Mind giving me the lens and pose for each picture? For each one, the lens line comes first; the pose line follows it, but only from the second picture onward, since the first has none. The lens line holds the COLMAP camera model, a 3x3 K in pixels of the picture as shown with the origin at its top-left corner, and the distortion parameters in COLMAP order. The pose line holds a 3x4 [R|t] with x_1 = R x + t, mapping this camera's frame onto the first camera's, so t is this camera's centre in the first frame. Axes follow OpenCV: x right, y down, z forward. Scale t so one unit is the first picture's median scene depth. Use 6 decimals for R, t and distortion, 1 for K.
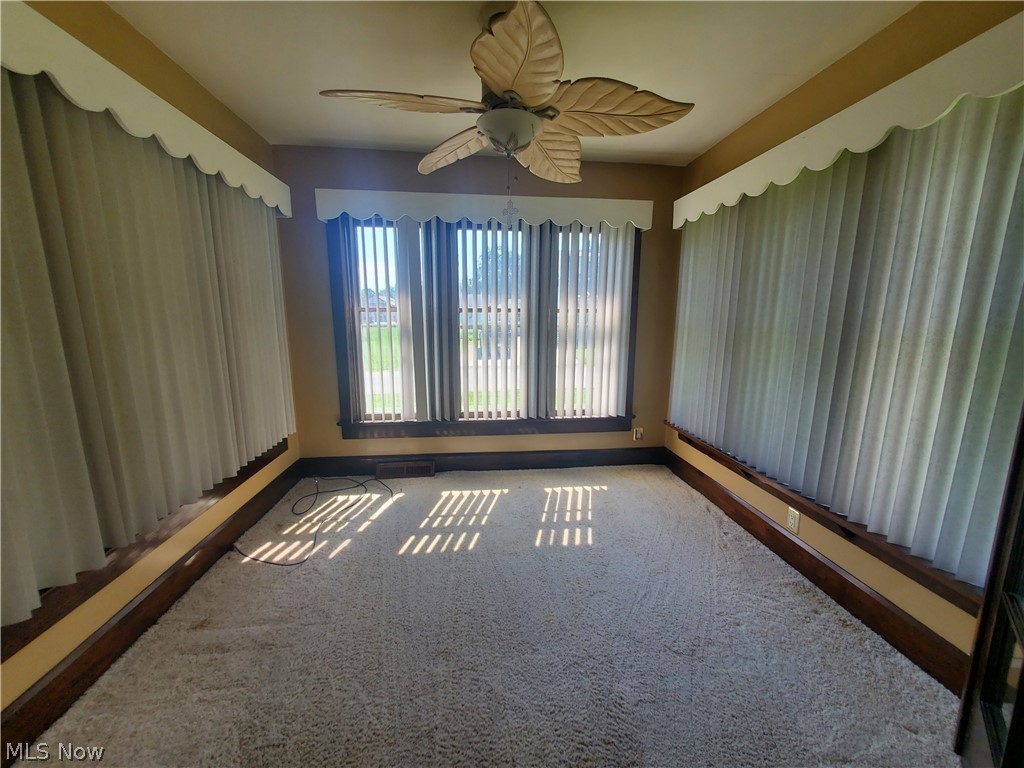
lens RADIAL K [[404.2, 0, 519.6], [0, 404.2, 388.3], [0, 0, 1]] dist [0.006451, -0.001623]
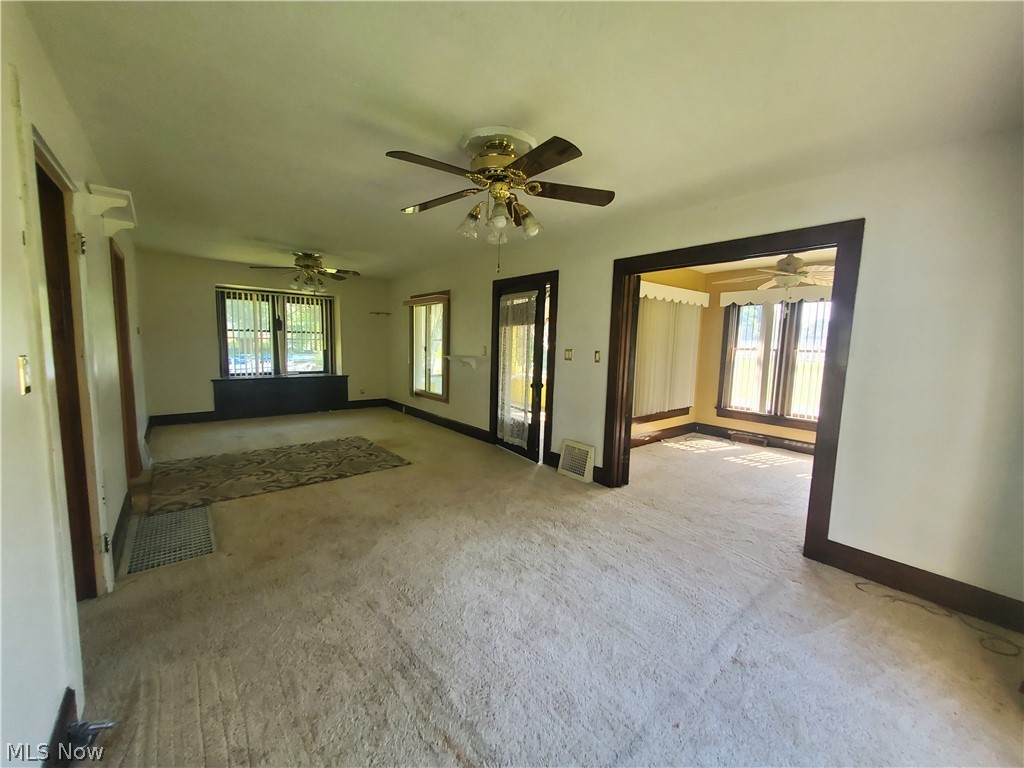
lens RADIAL K [[404.2, 0, 517.9], [0, 404.2, 382.0], [0, 0, 1]] dist [0.006451, -0.001623]
pose [[0.542178, 0.095234, -0.834849, 0.632849], [-0.173465, 0.984840, -0.000309, 0.131575], [0.822164, 0.144985, 0.550478, -0.841537]]
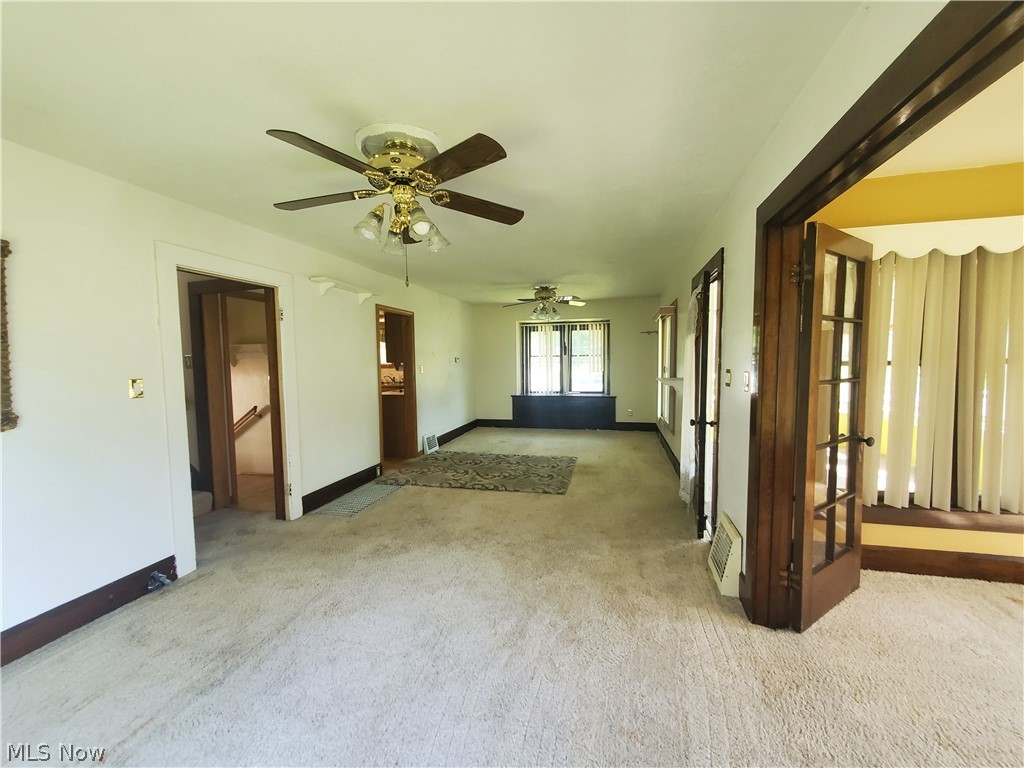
lens RADIAL K [[404.2, 0, 517.5], [0, 404.2, 380.5], [0, 0, 1]] dist [0.006451, -0.001623]
pose [[-0.355517, 0.051215, -0.933266, 0.535901], [-0.156540, 0.981131, 0.113474, -0.008247], [0.921468, 0.186436, -0.340792, -0.094672]]
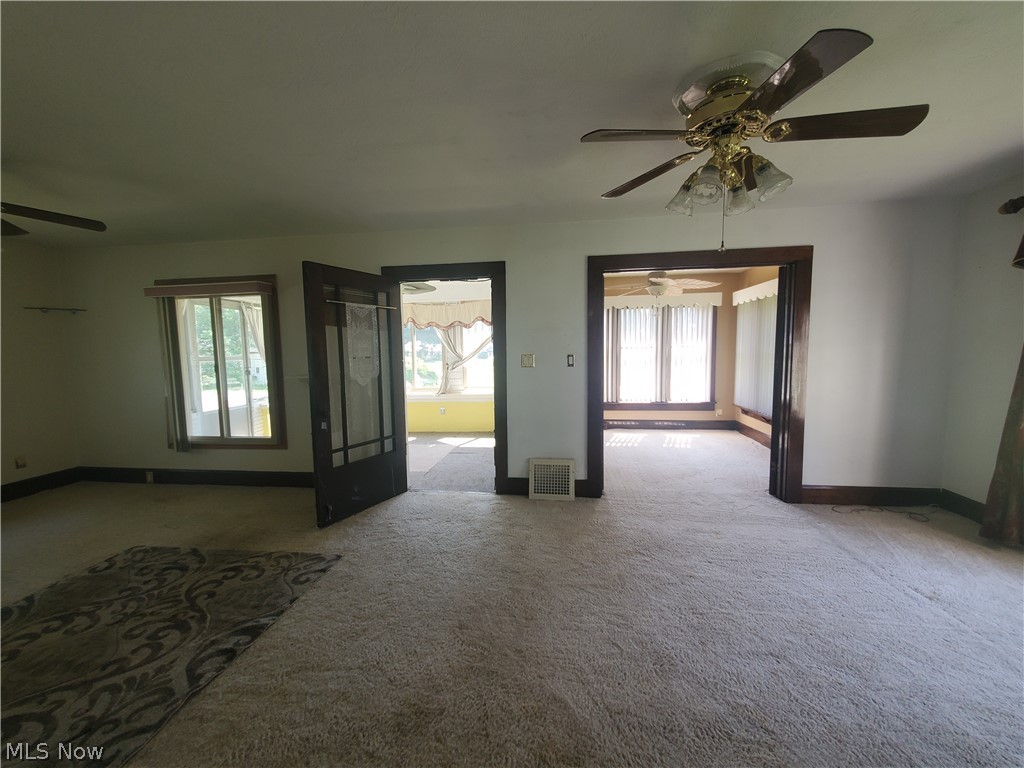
lens RADIAL K [[404.2, 0, 516.3], [0, 404.2, 386.5], [0, 0, 1]] dist [0.006451, -0.001623]
pose [[0.967308, 0.003498, -0.253581, -0.139833], [-0.024568, 0.996495, -0.079969, 0.178465], [0.252412, 0.083585, 0.964003, -1.090945]]
